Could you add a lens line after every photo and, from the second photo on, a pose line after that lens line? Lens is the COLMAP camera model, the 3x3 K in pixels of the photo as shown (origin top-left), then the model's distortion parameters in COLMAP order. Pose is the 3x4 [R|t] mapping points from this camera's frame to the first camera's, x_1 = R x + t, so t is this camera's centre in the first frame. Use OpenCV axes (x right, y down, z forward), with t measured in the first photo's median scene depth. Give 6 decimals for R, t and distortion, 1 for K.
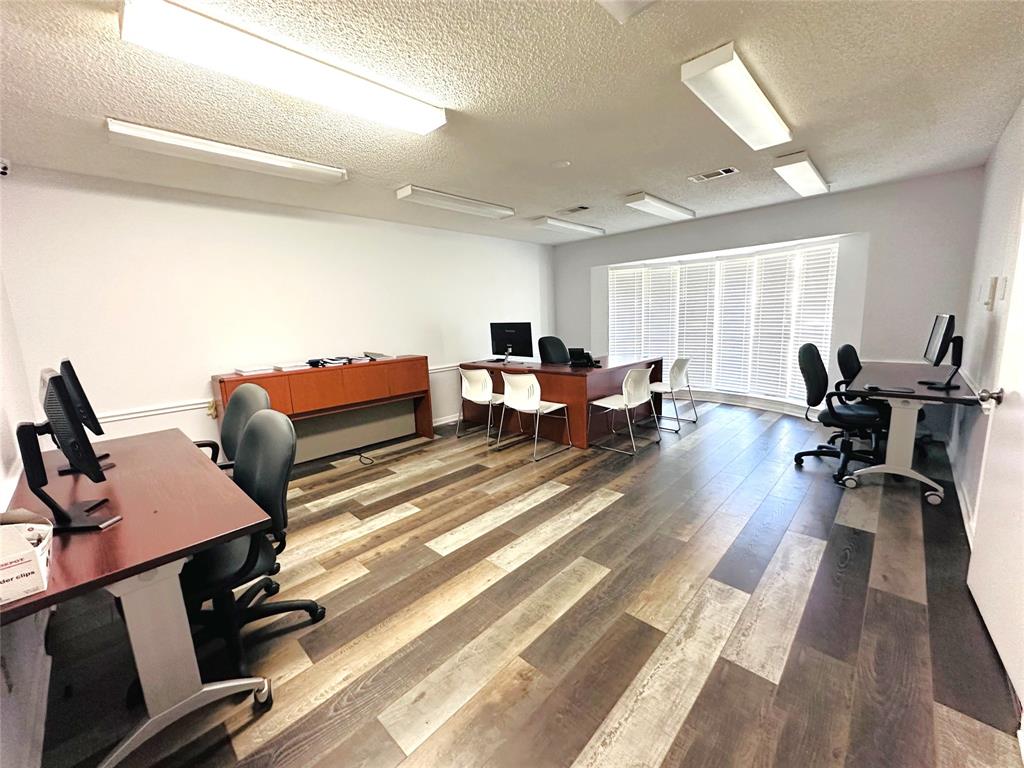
lens RADIAL K [[405.5, 0, 507.3], [0, 405.5, 381.1], [0, 0, 1]] dist [-0.001998, -0.001002]
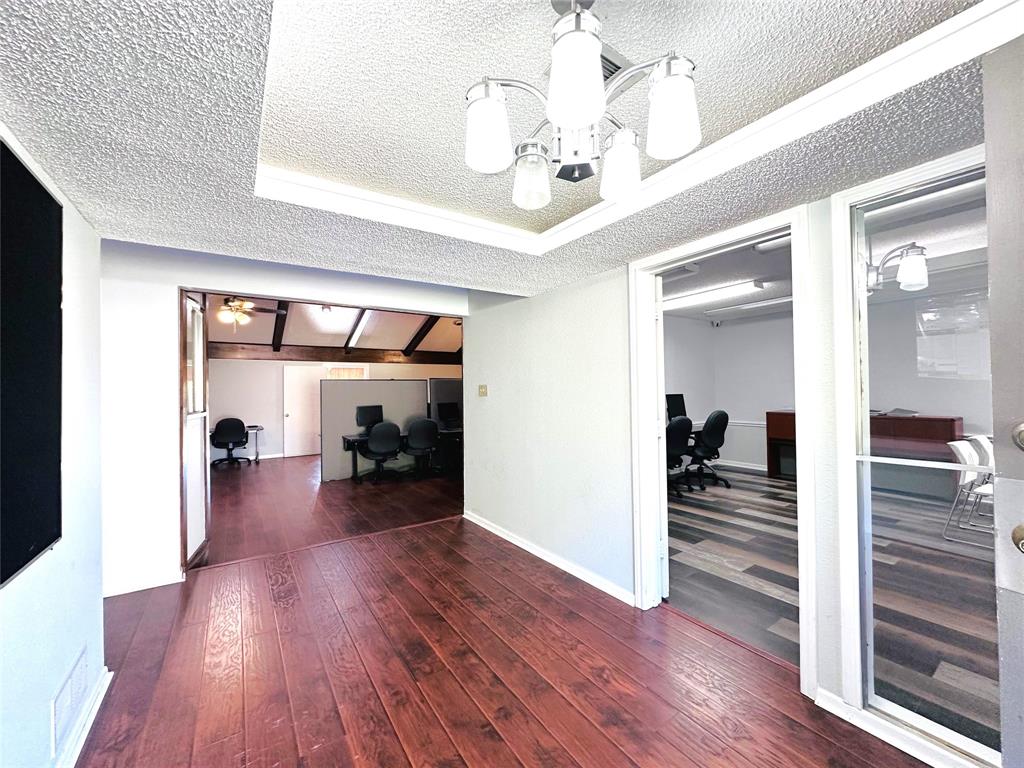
lens RADIAL K [[405.5, 0, 507.4], [0, 405.5, 385.1], [0, 0, 1]] dist [-0.001998, -0.001002]
pose [[-0.214738, 0.034067, -0.976077, 2.148081], [-0.144570, 0.987273, 0.066263, -0.113107], [0.965912, 0.155341, -0.207081, 0.367701]]
